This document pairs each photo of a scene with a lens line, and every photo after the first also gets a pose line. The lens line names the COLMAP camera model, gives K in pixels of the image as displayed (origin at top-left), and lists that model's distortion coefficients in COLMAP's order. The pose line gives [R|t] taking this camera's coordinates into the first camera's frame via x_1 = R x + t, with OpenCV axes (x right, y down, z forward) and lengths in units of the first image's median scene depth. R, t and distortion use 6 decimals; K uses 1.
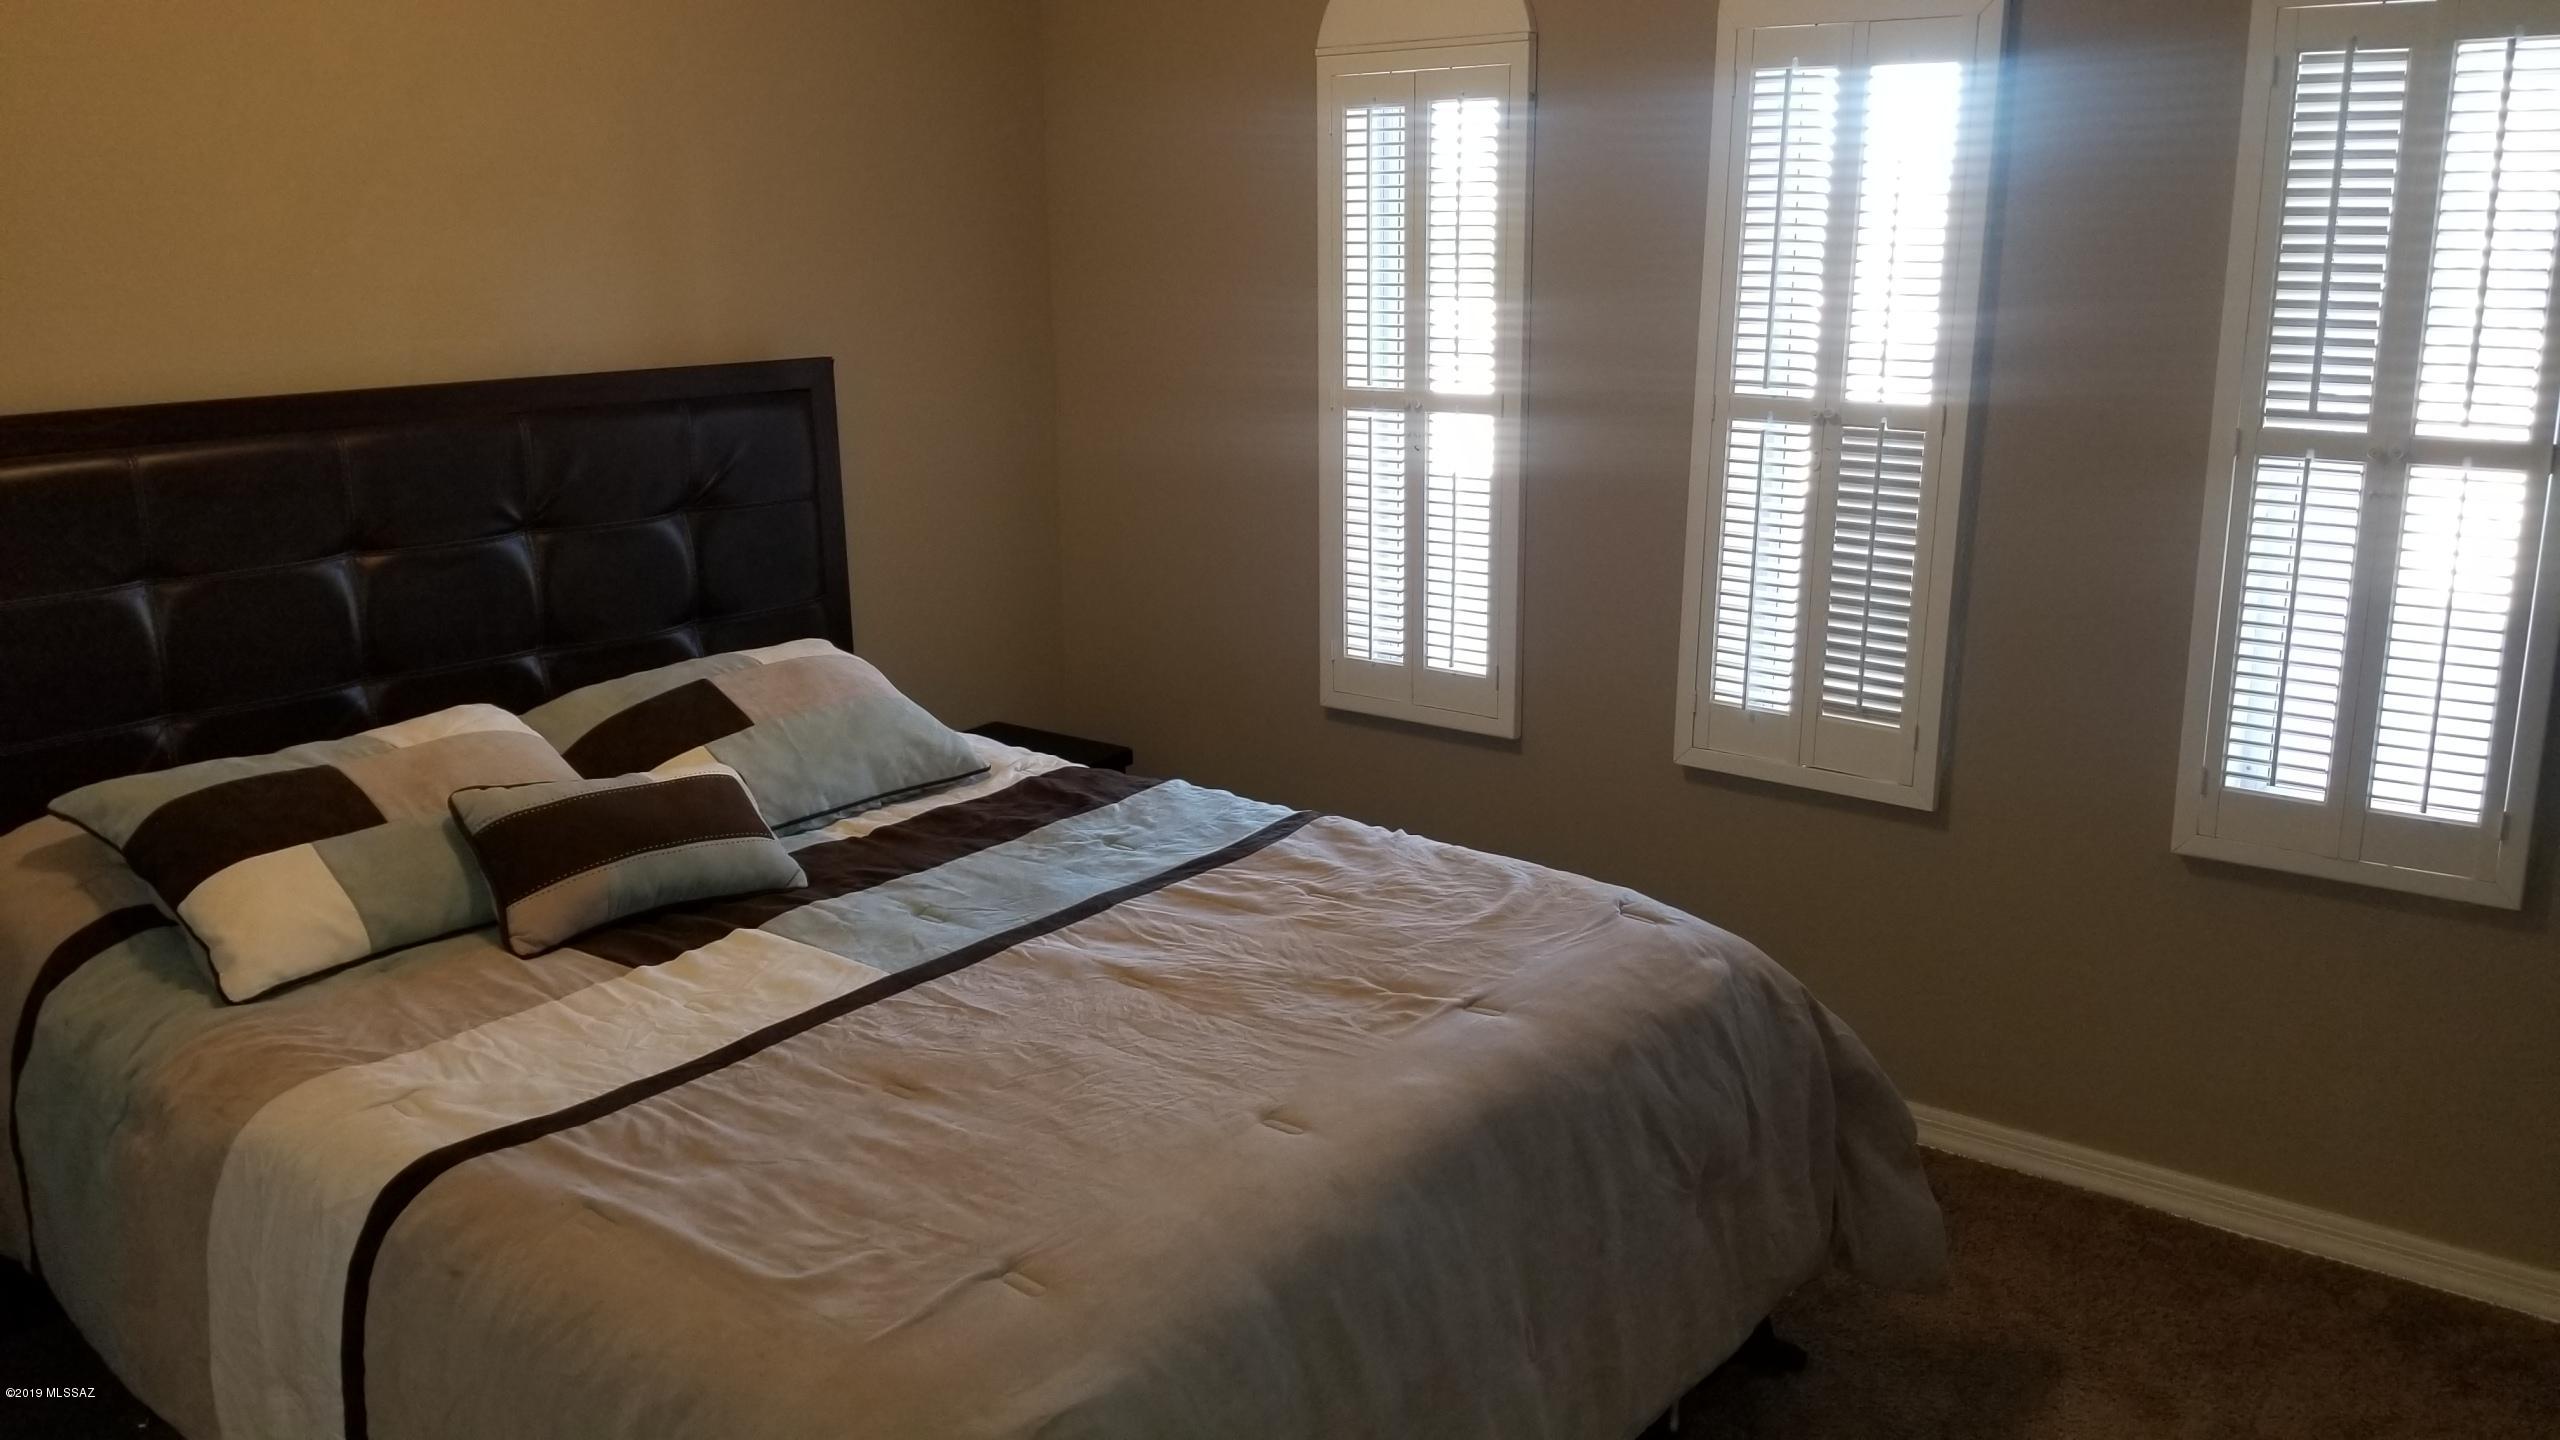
lens RADIAL K [[2006.8, 0, 1266.2], [0, 2006.8, 711.4], [0, 0, 1]] dist [0.101904, -0.204267]
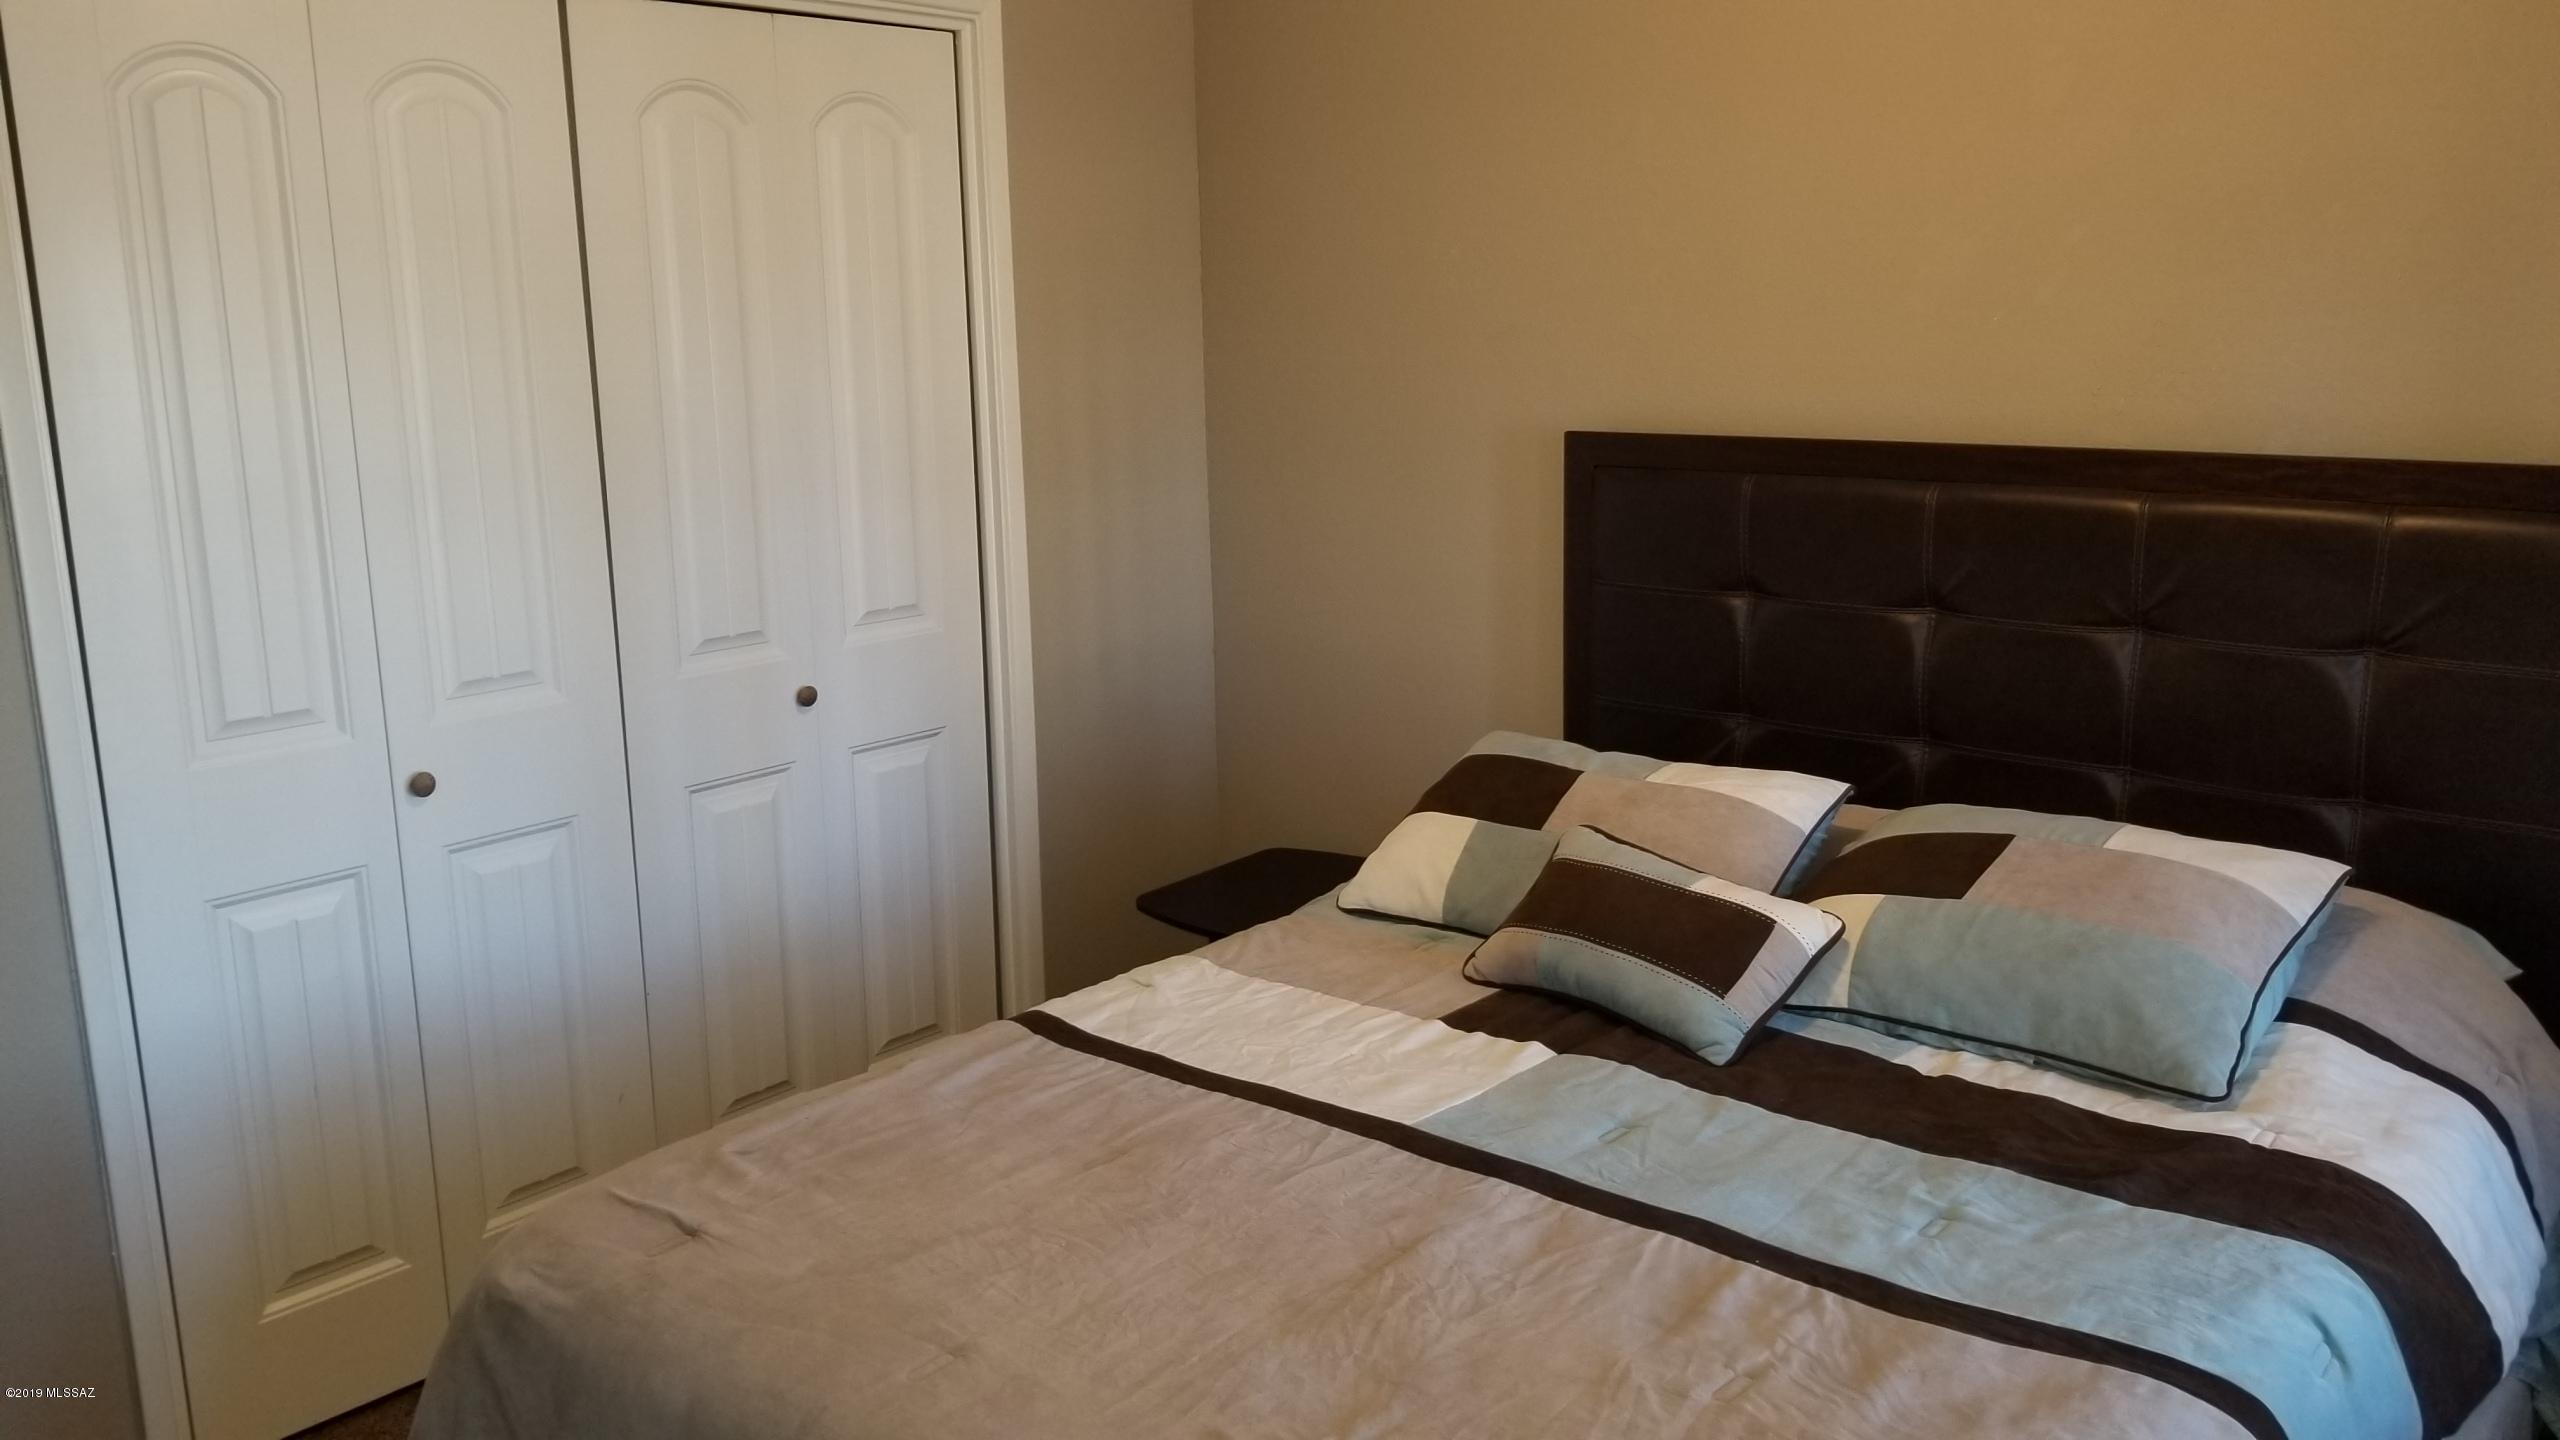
lens RADIAL K [[2006.8, 0, 1266.2], [0, 2006.8, 711.4], [0, 0, 1]] dist [0.101904, -0.204267]
pose [[-0.055548, 0.205935, -0.976988, 0.548739], [-0.215643, 0.952930, 0.213125, -0.183709], [0.974891, 0.222519, -0.008524, 0.800218]]
